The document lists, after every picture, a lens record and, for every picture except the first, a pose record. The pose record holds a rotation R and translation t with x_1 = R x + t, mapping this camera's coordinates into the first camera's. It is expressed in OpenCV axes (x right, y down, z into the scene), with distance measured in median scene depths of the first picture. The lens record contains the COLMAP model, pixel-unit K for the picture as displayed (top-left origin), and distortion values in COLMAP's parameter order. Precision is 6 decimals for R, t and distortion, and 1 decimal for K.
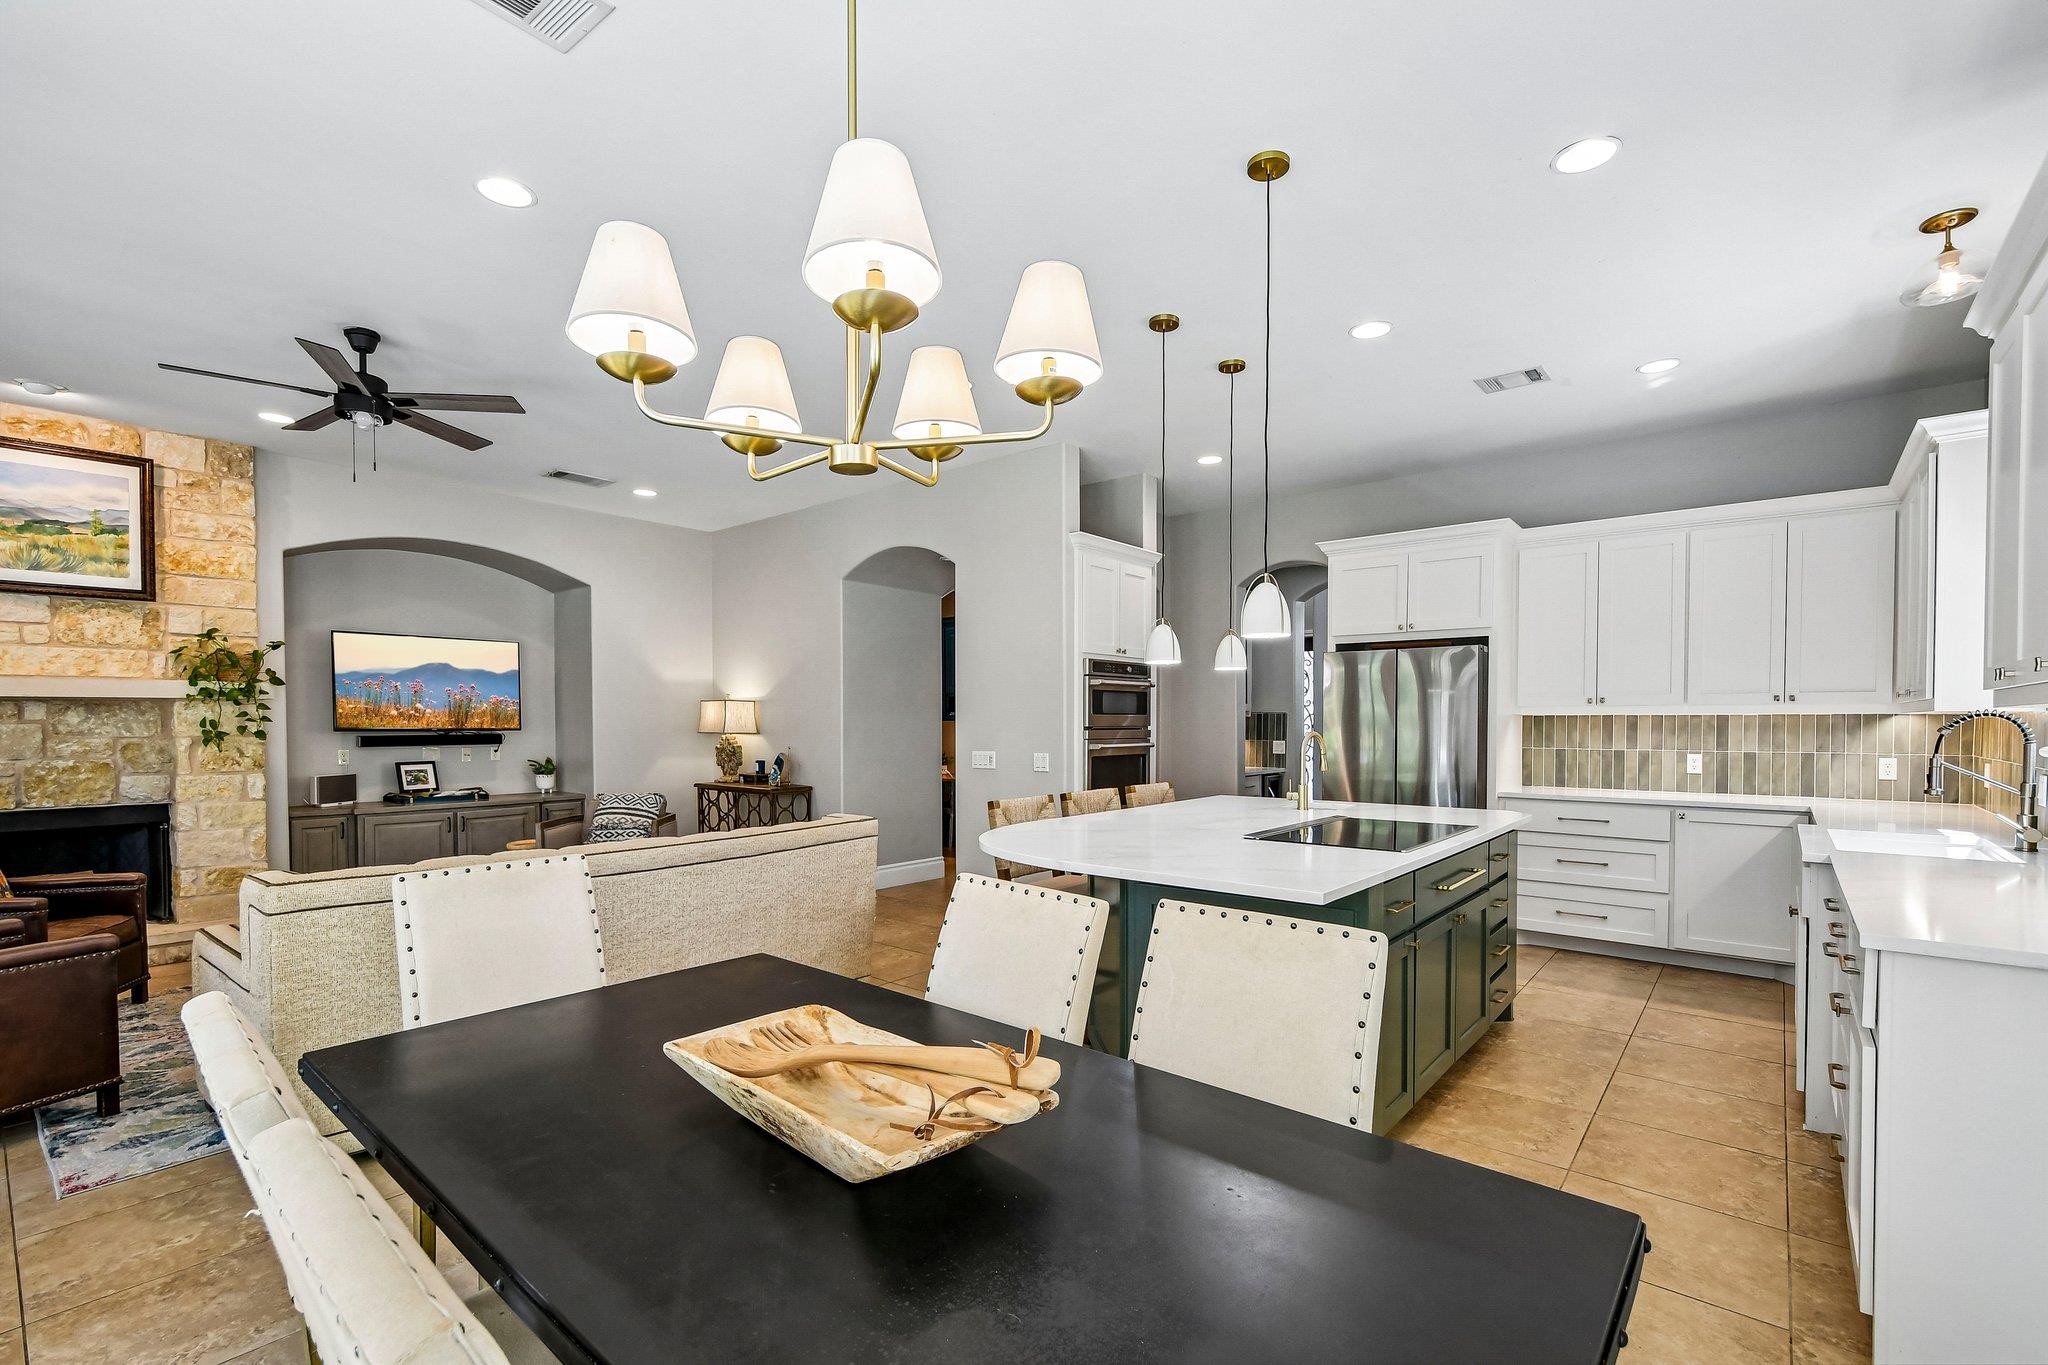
lens RADIAL K [[895.8, 0, 1010.1], [0, 895.8, 733.9], [0, 0, 1]] dist [-0.000972, -0.007486]
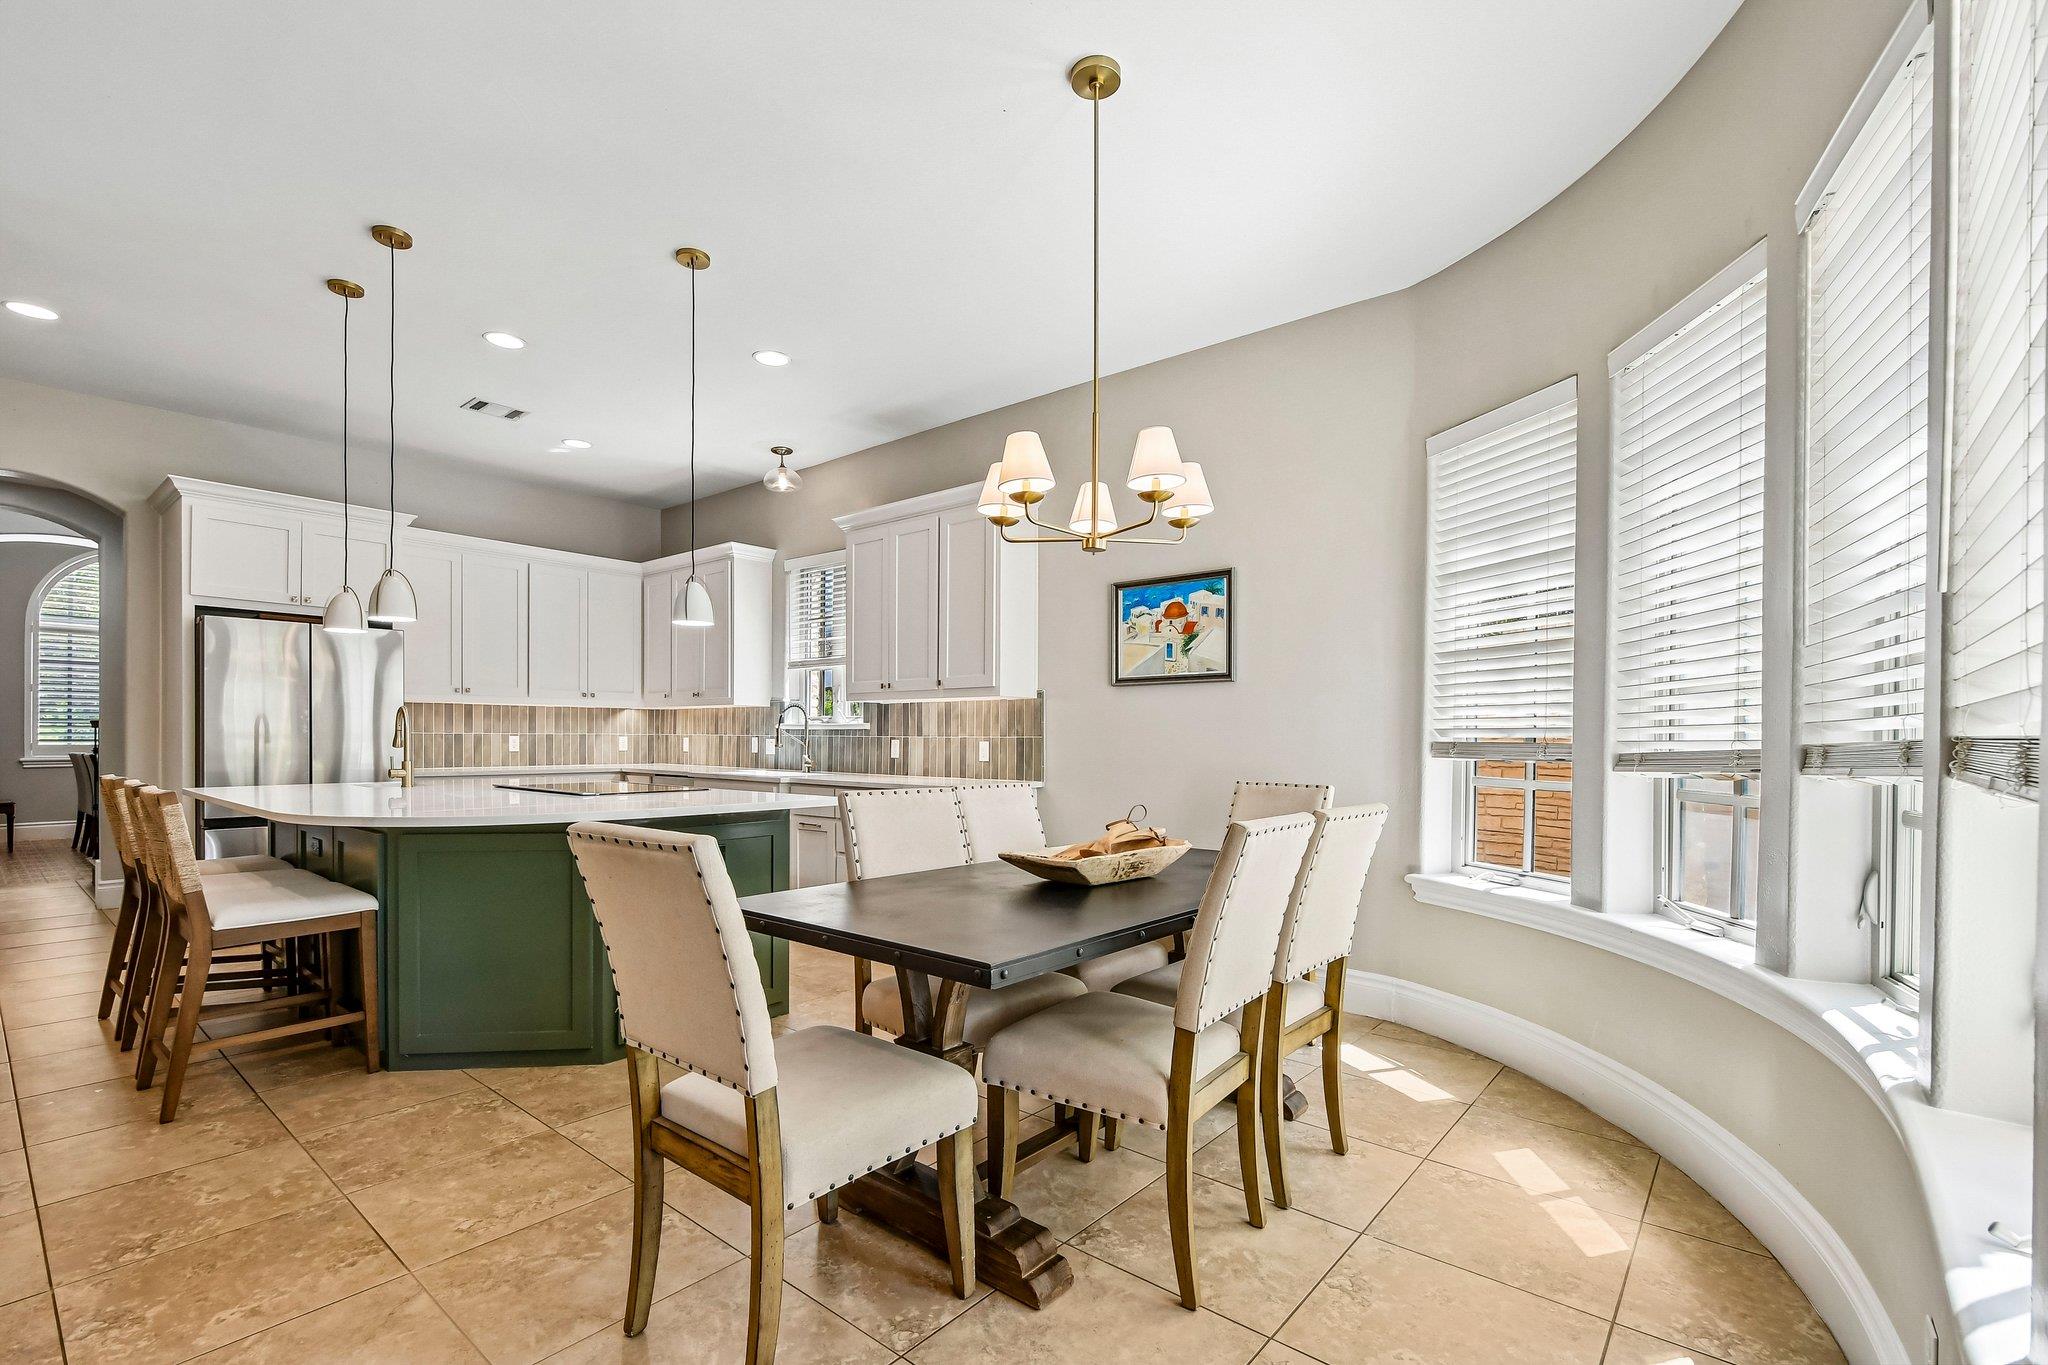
lens RADIAL K [[905.4, 0, 1032.1], [0, 905.4, 741.9], [0, 0, 1]] dist [-0.001643, -0.001149]
pose [[-0.019368, -0.005010, 0.999800, -0.528075], [0.008471, 0.999951, 0.005175, 0.029776], [-0.999777, 0.008570, -0.019325, 0.279810]]
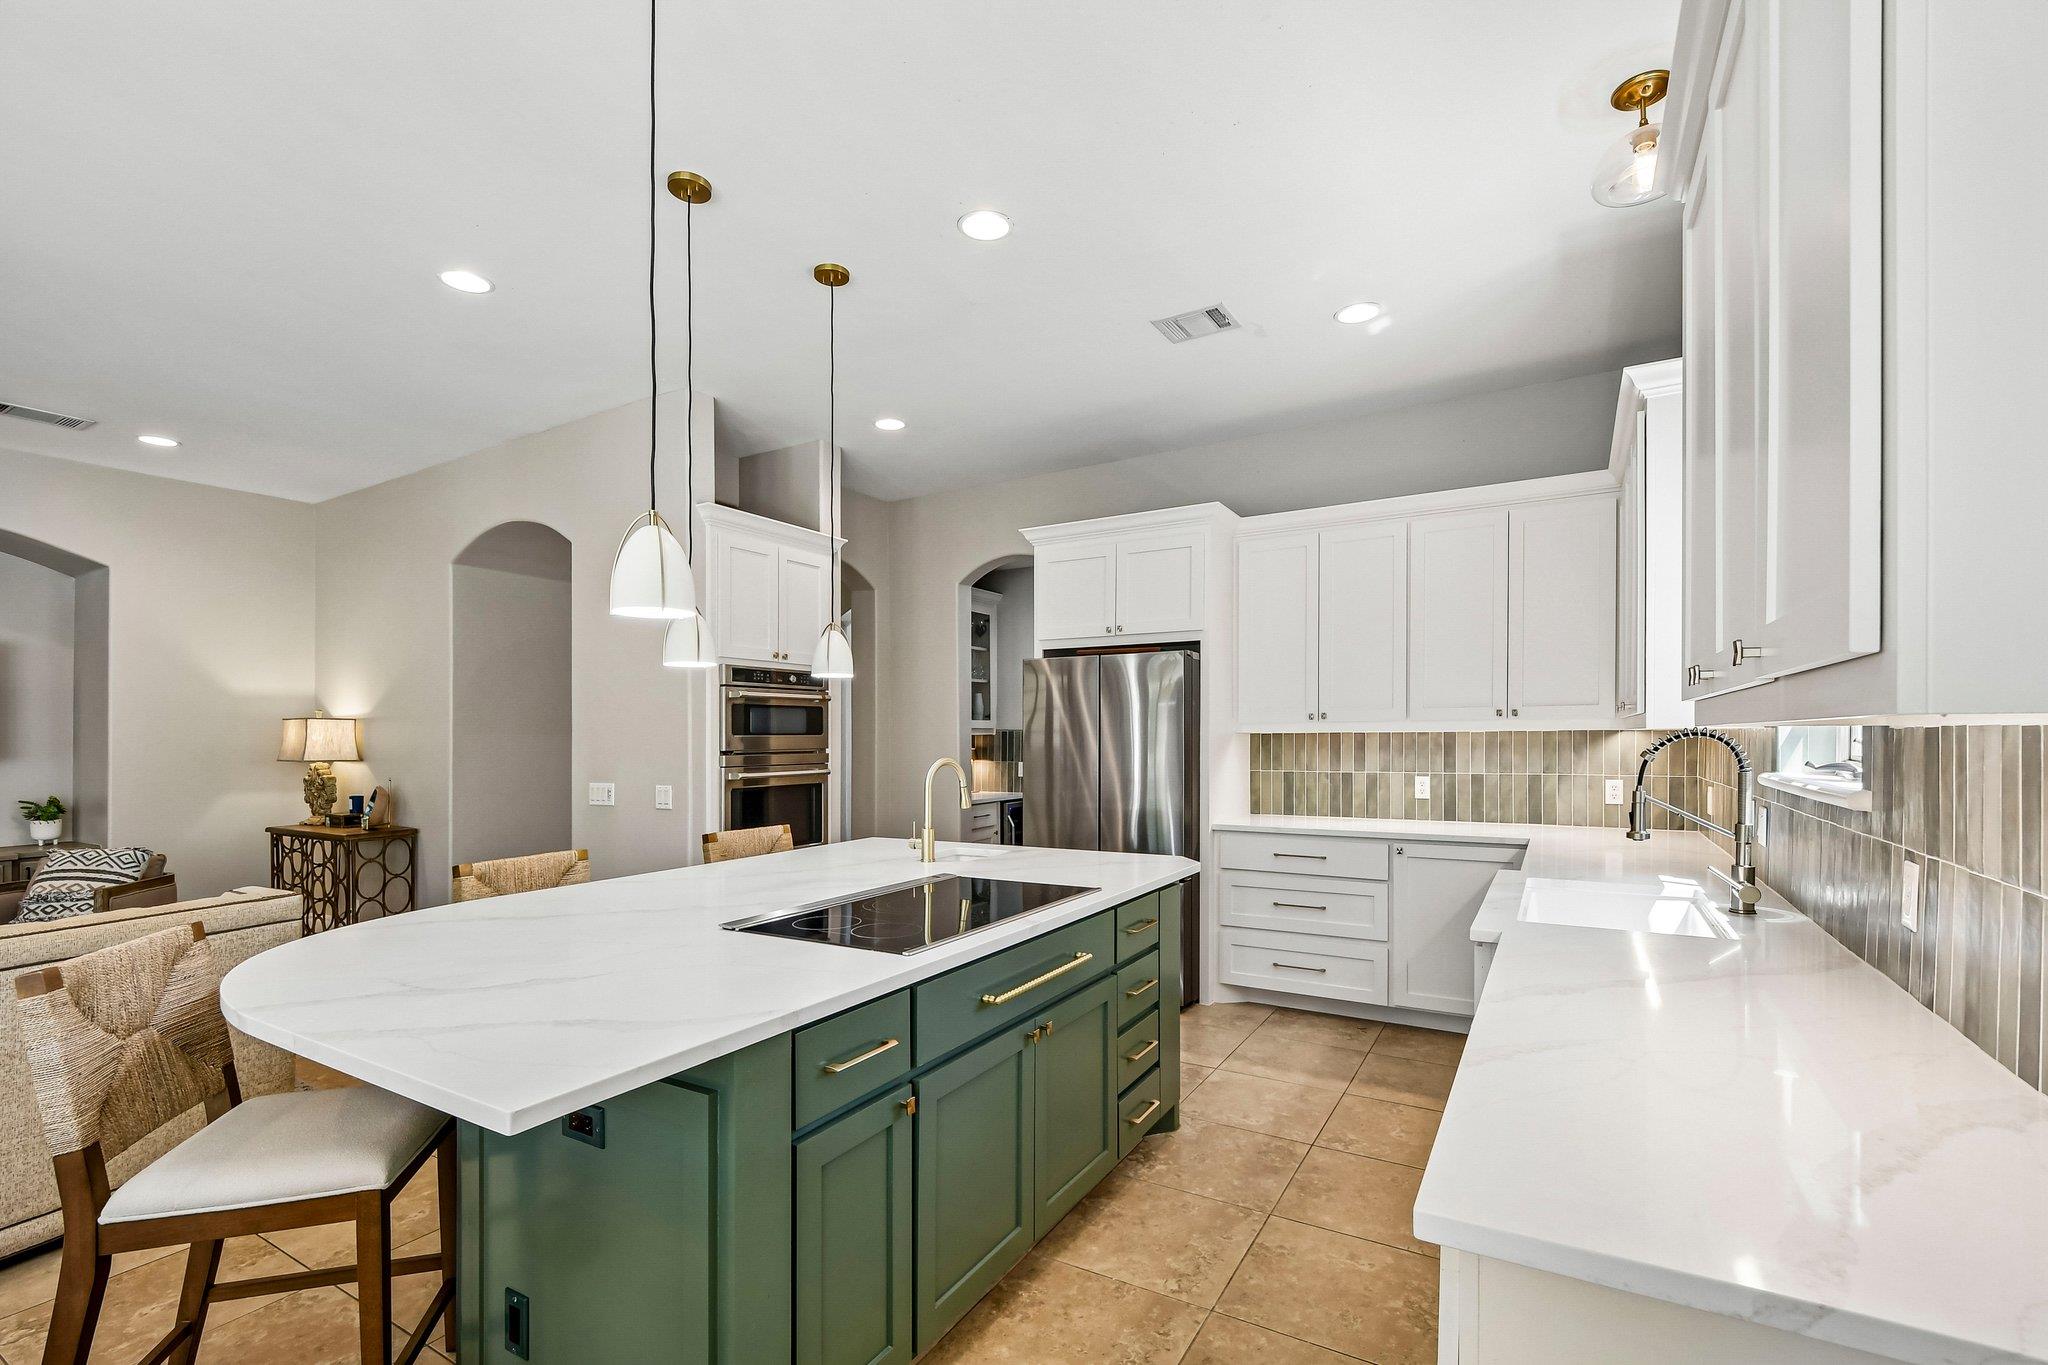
lens RADIAL K [[902.1, 0, 1023.6], [0, 902.1, 742.1], [0, 0, 1]] dist [0.009894, -0.011120]
pose [[0.985461, -0.008065, 0.169710, 0.223193], [0.009492, 0.999926, -0.007594, -0.008068], [-0.169636, 0.009095, 0.985465, 0.184168]]
